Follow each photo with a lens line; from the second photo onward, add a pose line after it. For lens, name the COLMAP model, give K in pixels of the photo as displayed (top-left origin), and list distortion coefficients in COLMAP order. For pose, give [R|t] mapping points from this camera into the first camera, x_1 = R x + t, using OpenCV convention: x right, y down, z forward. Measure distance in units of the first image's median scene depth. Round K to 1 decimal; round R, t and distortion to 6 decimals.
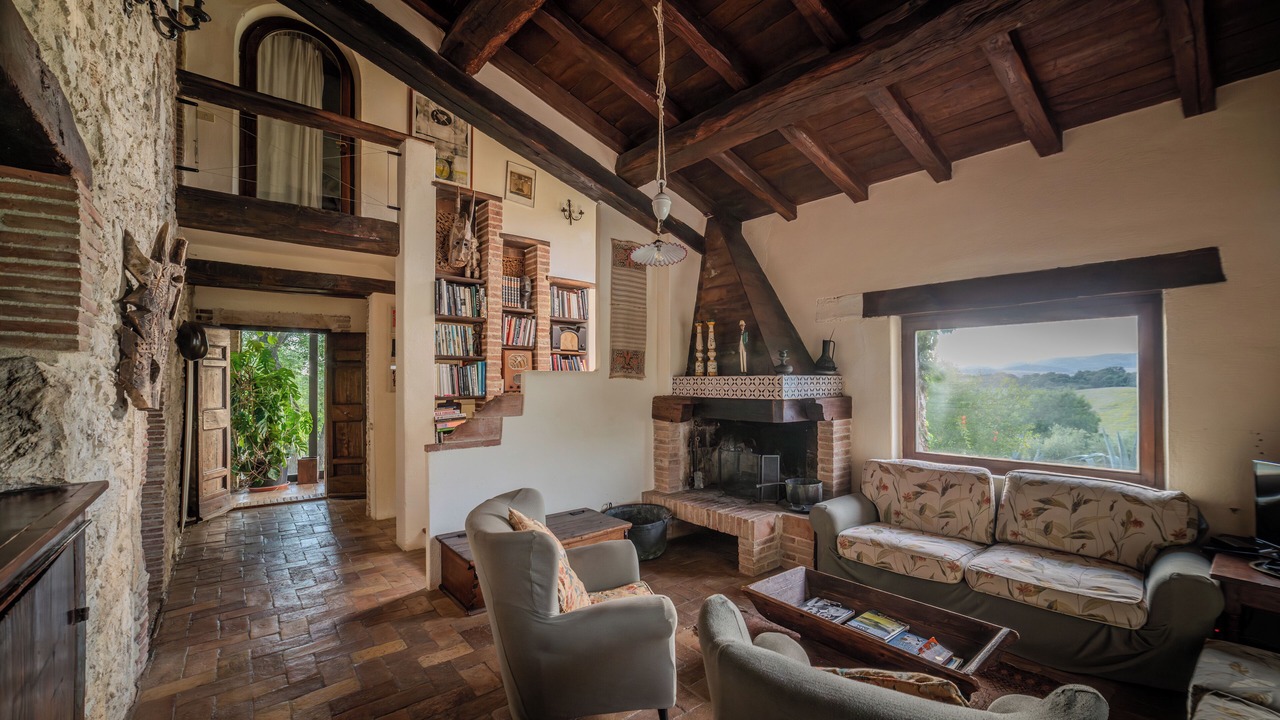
lens RADIAL K [[503.5, 0, 641.2], [0, 503.5, 379.6], [0, 0, 1]] dist [-0.029693, 0.000043]
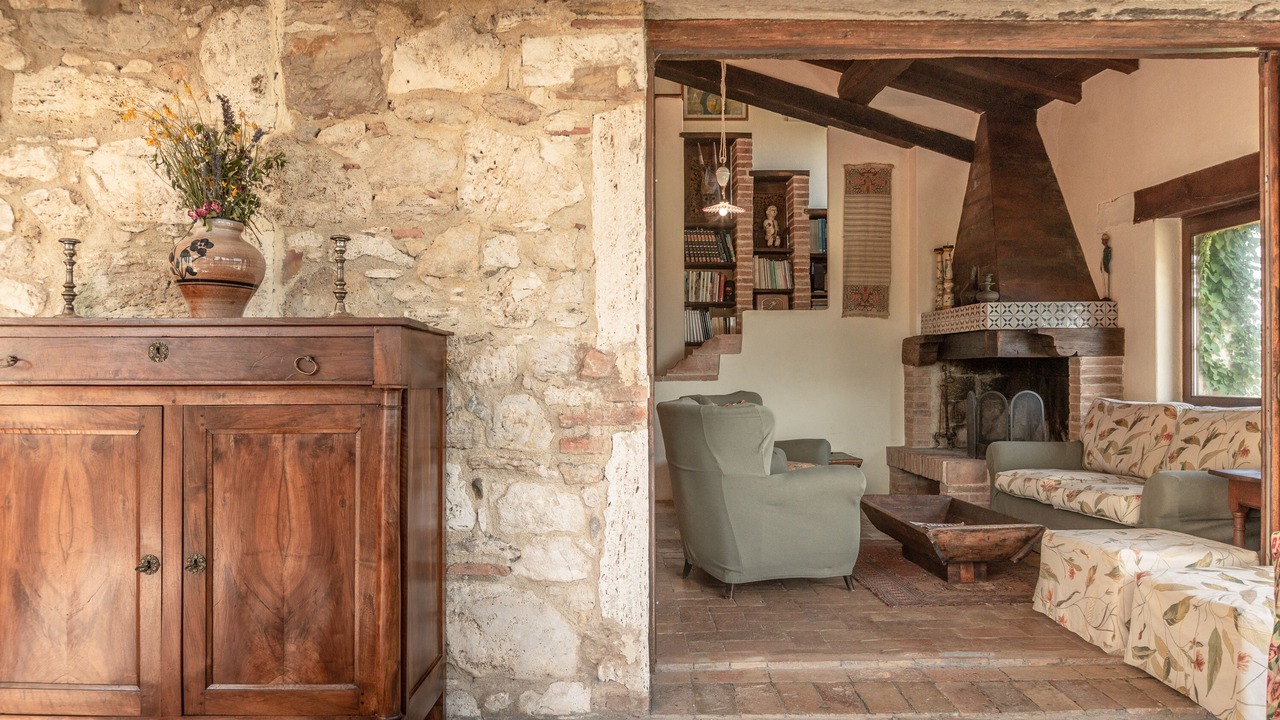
lens RADIAL K [[812.7, 0, 640.0], [0, 812.7, 360.0], [0, 0, 1]] dist [0.000958, 0.000538]
pose [[0.807114, -0.005800, -0.590367, 0.497675], [0.007242, 0.999974, 0.000077, 0.070143], [0.590351, -0.004337, 0.807135, -0.402207]]
